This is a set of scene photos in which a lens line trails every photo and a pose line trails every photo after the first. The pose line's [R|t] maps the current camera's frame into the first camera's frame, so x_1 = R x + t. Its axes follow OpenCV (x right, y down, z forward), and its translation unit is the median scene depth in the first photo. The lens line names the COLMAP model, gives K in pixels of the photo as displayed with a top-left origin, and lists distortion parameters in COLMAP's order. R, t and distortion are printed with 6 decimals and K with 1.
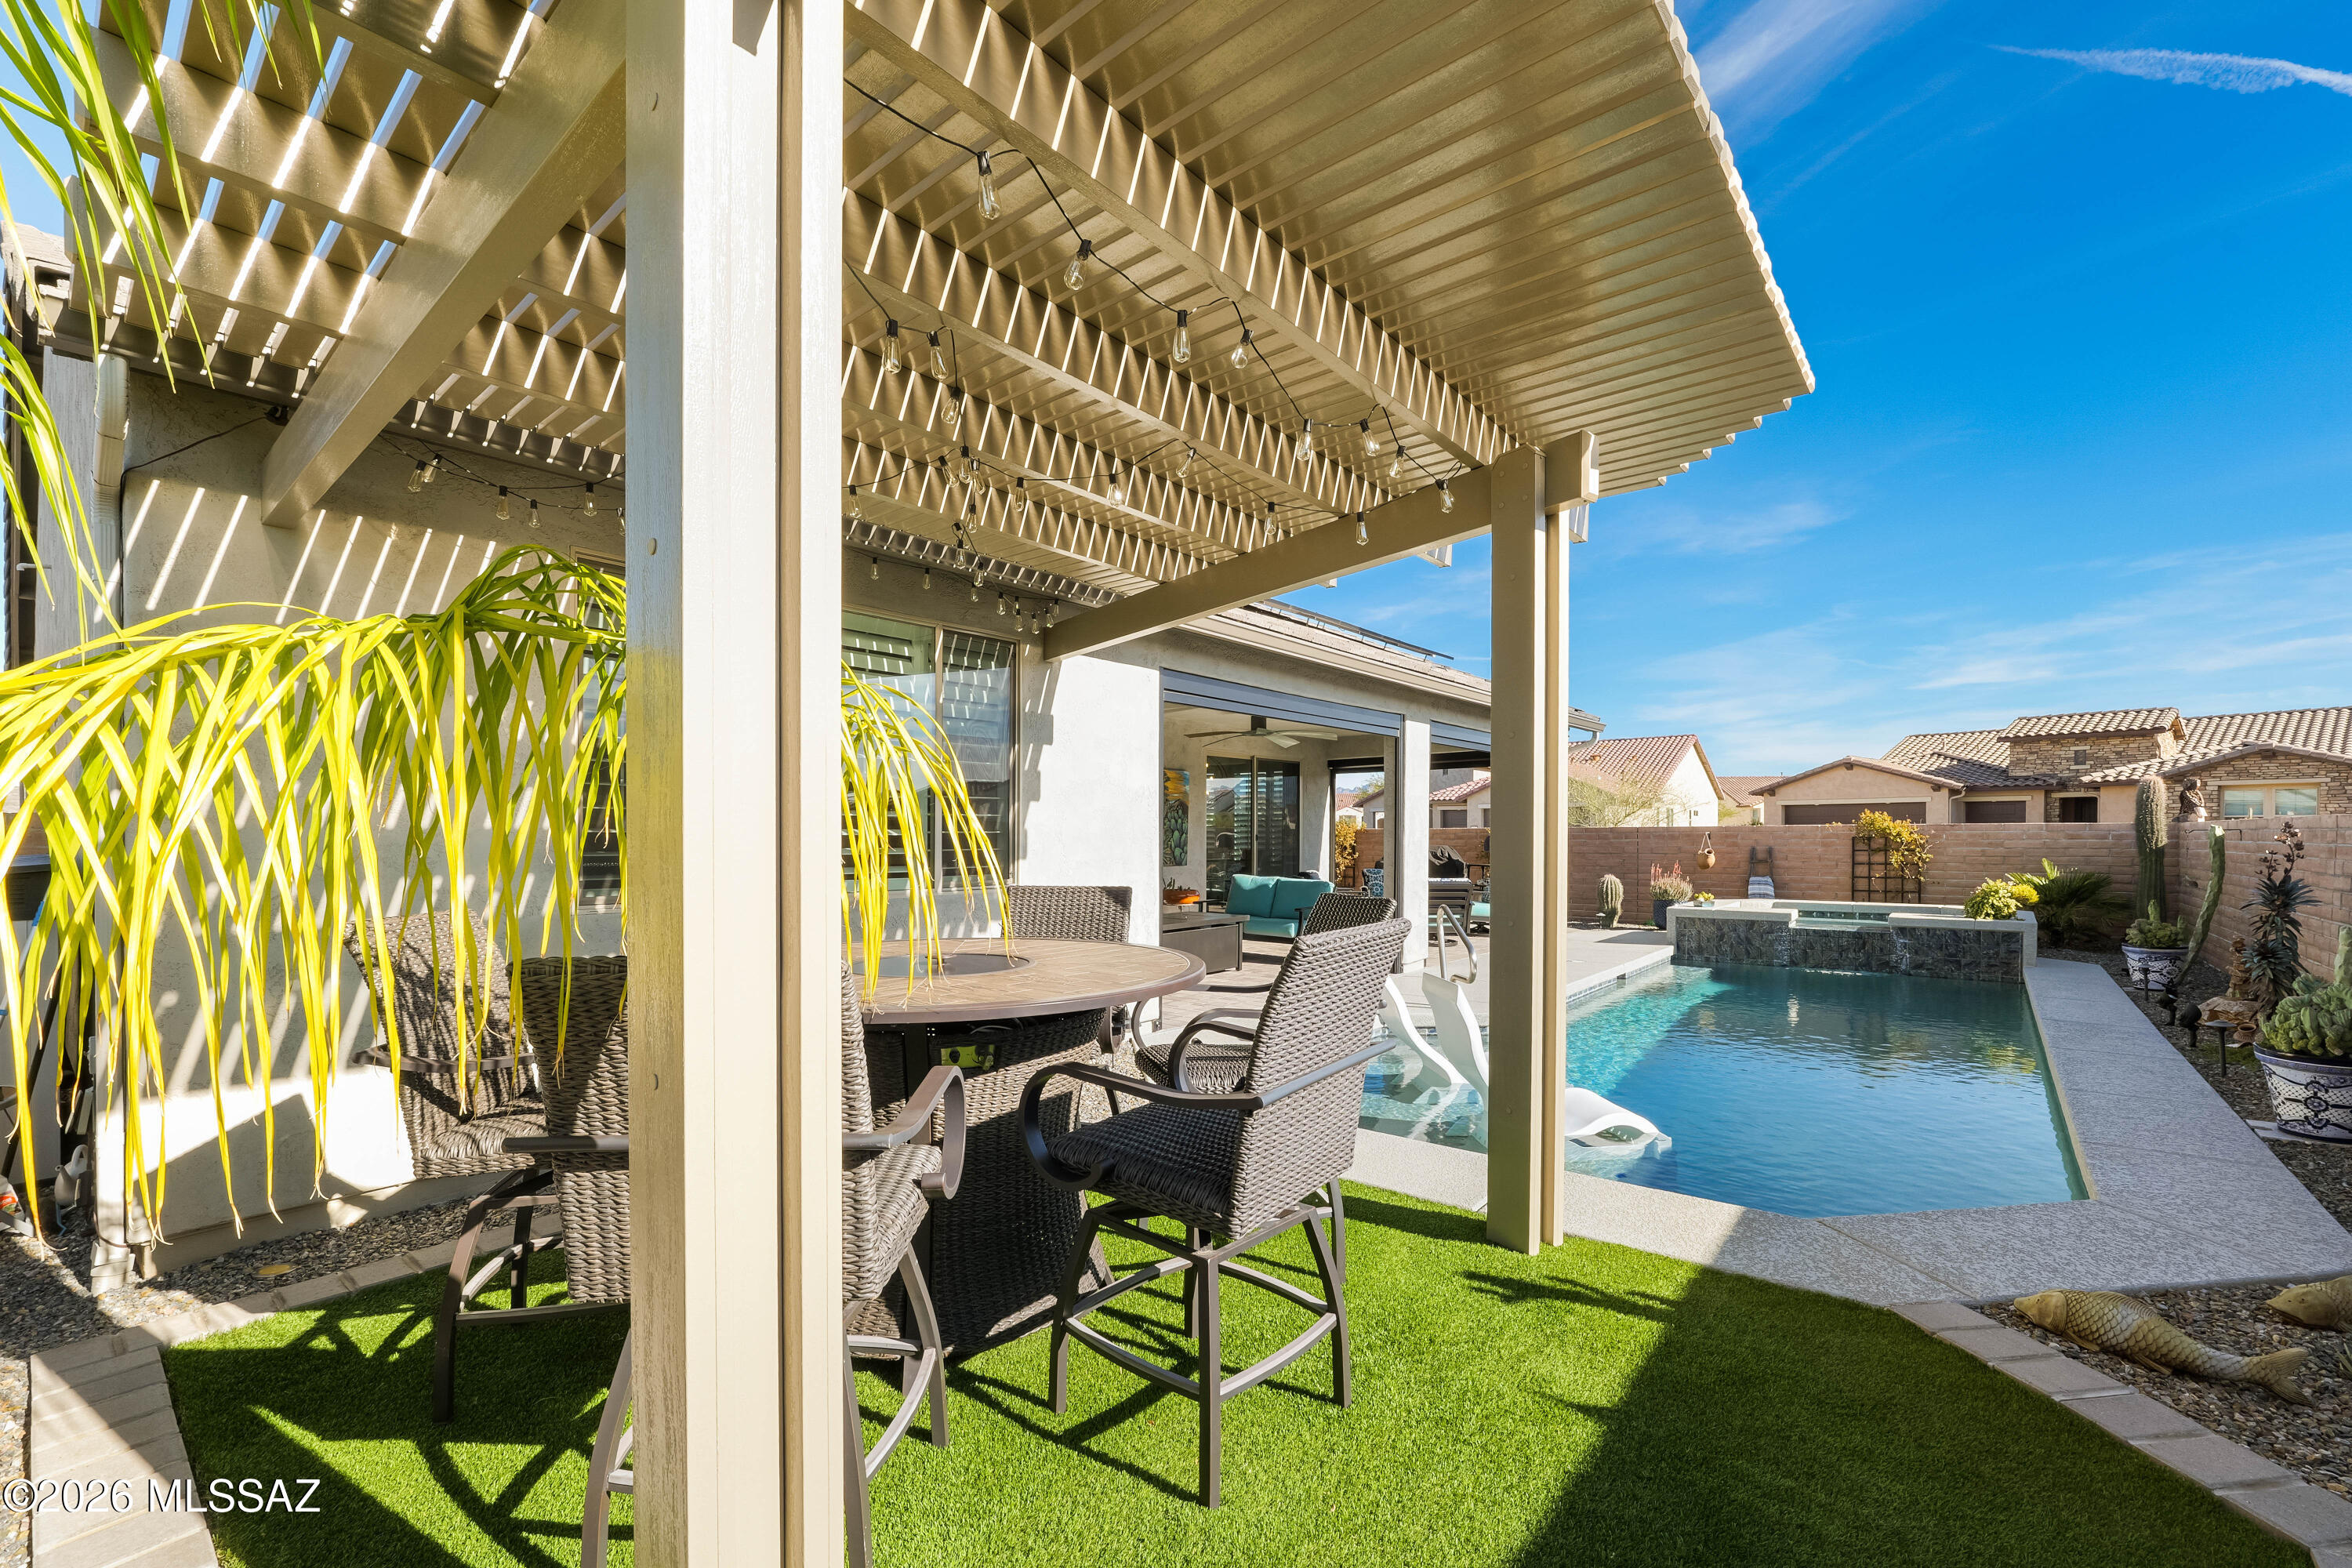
lens RADIAL K [[990.9, 0, 1119.6], [0, 990.9, 834.2], [0, 0, 1]] dist [-0.009681, 0.000891]
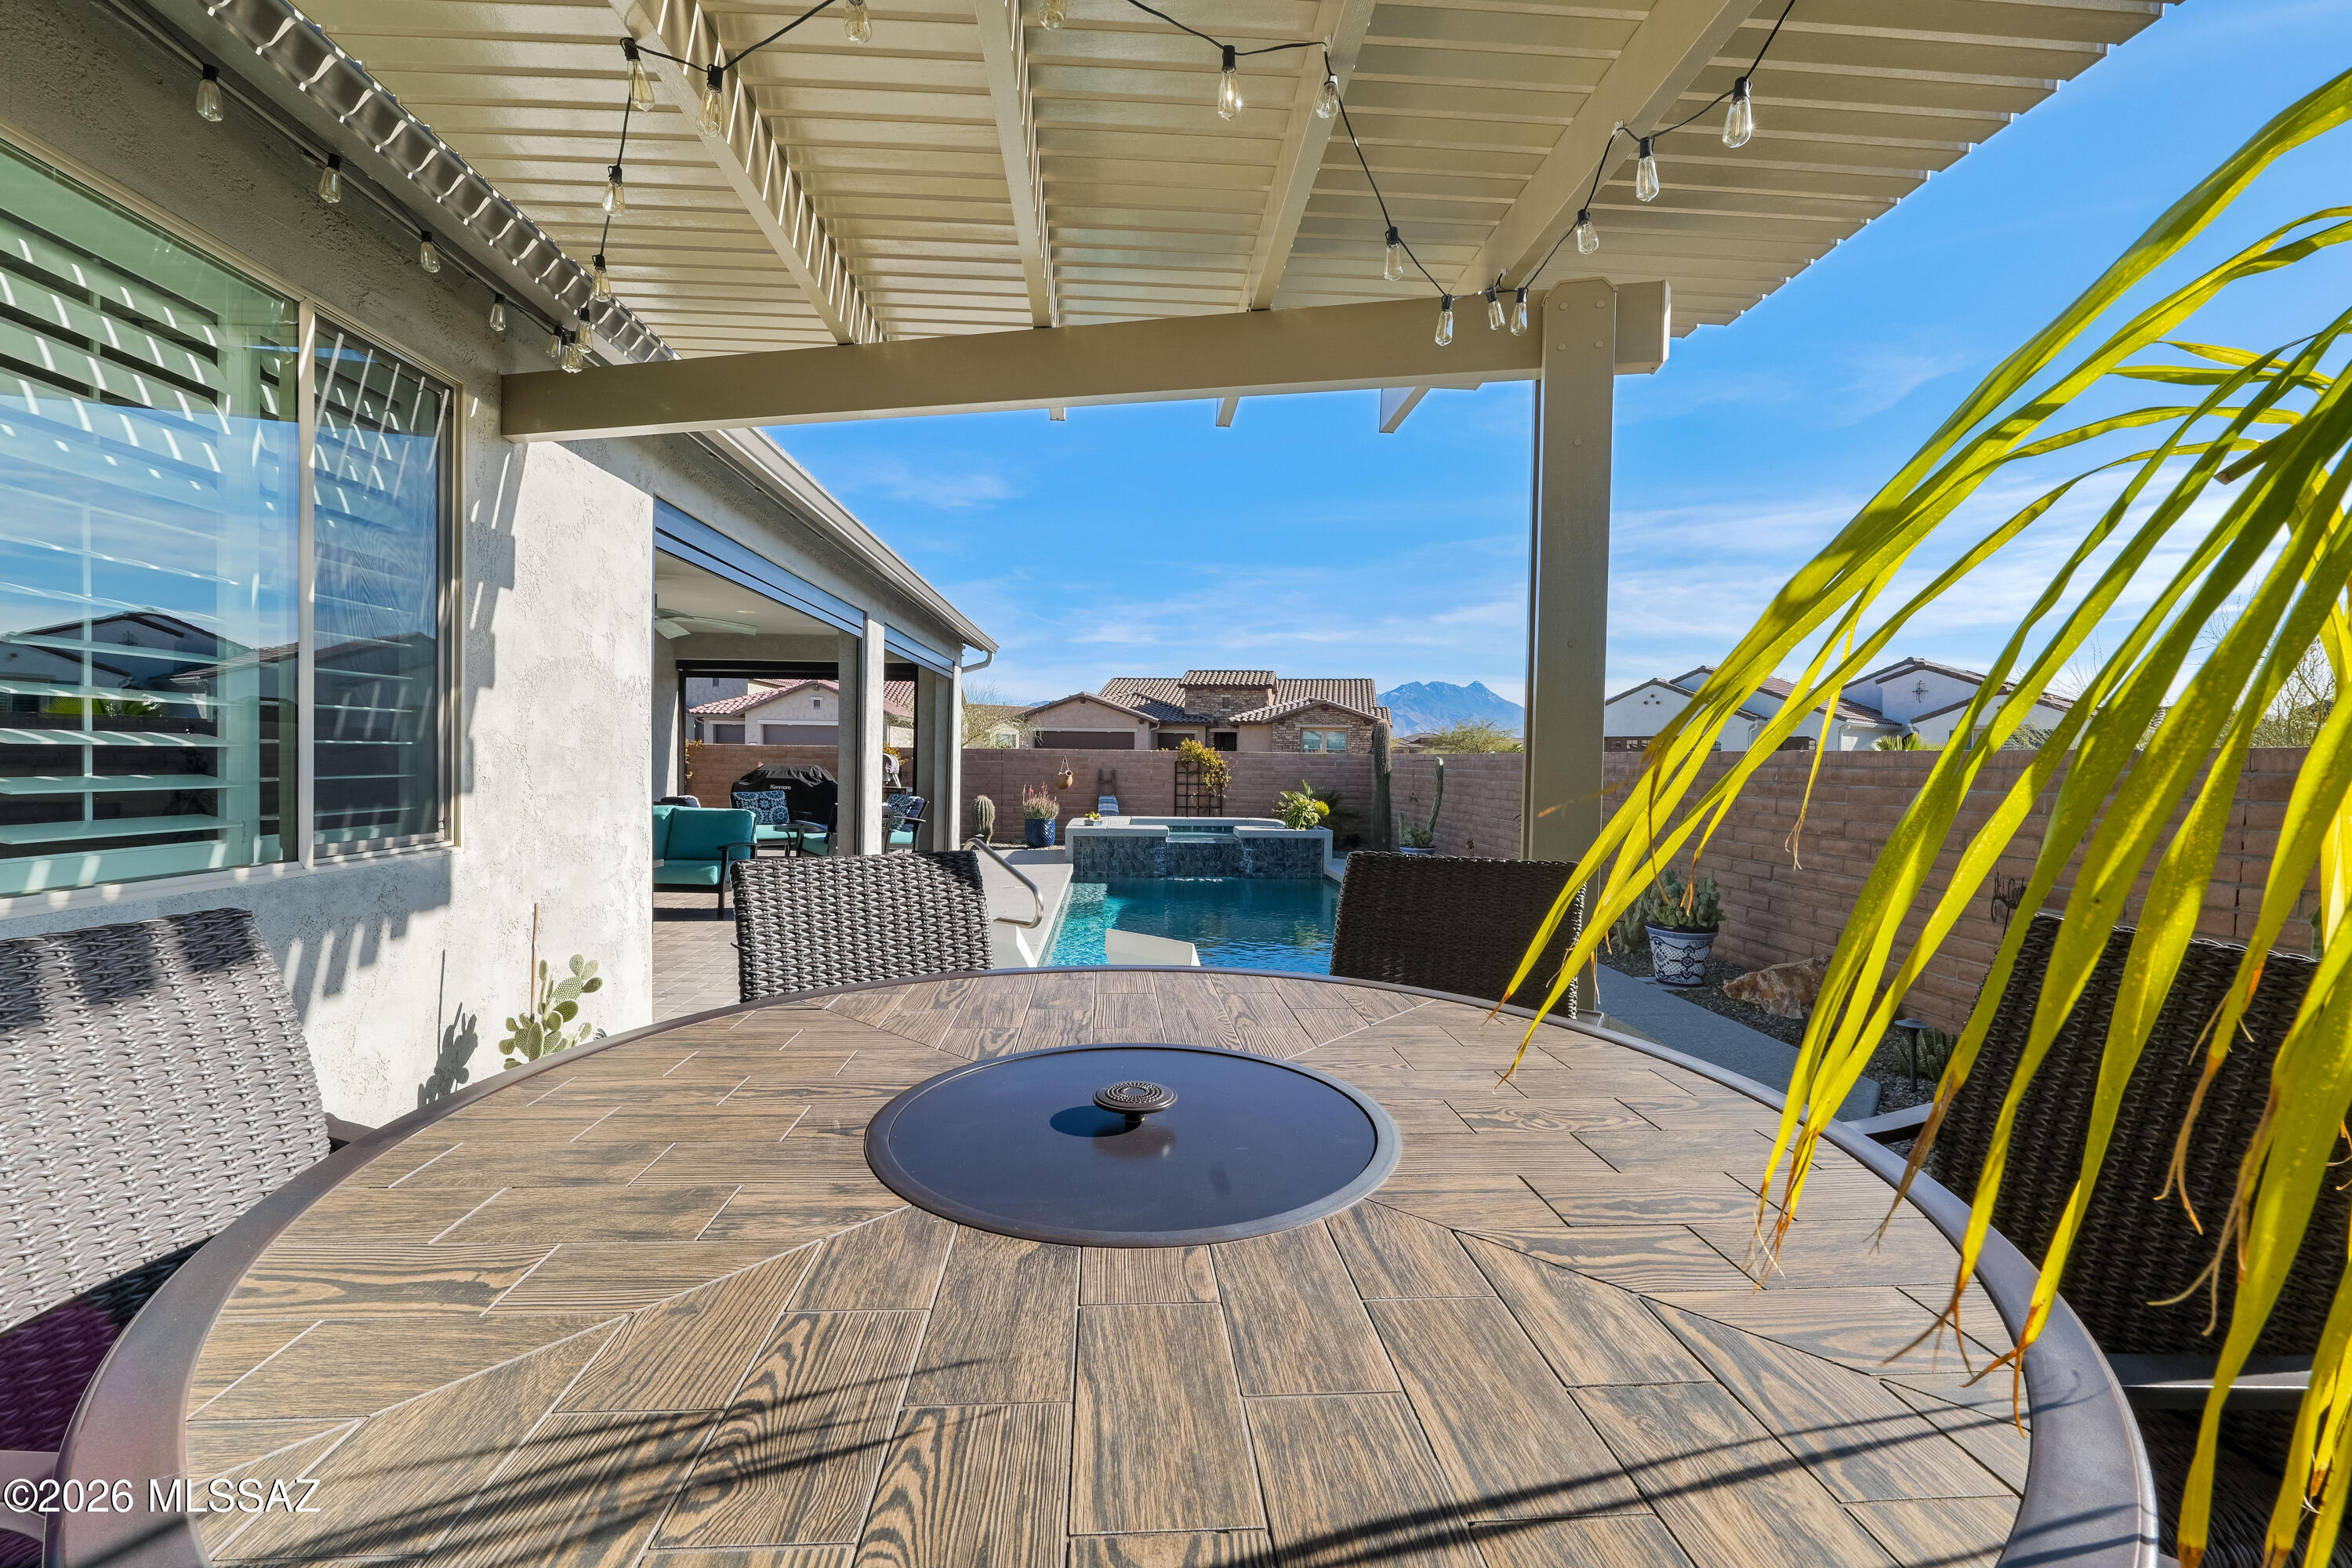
lens RADIAL K [[990.9, 0, 1159.7], [0, 990.9, 770.4], [0, 0, 1]] dist [-0.009681, 0.000891]
pose [[0.709751, 0.004130, 0.704440, -0.105025], [-0.018172, 0.999757, 0.012448, -0.000717], [-0.704218, -0.021636, 0.709654, 0.179680]]
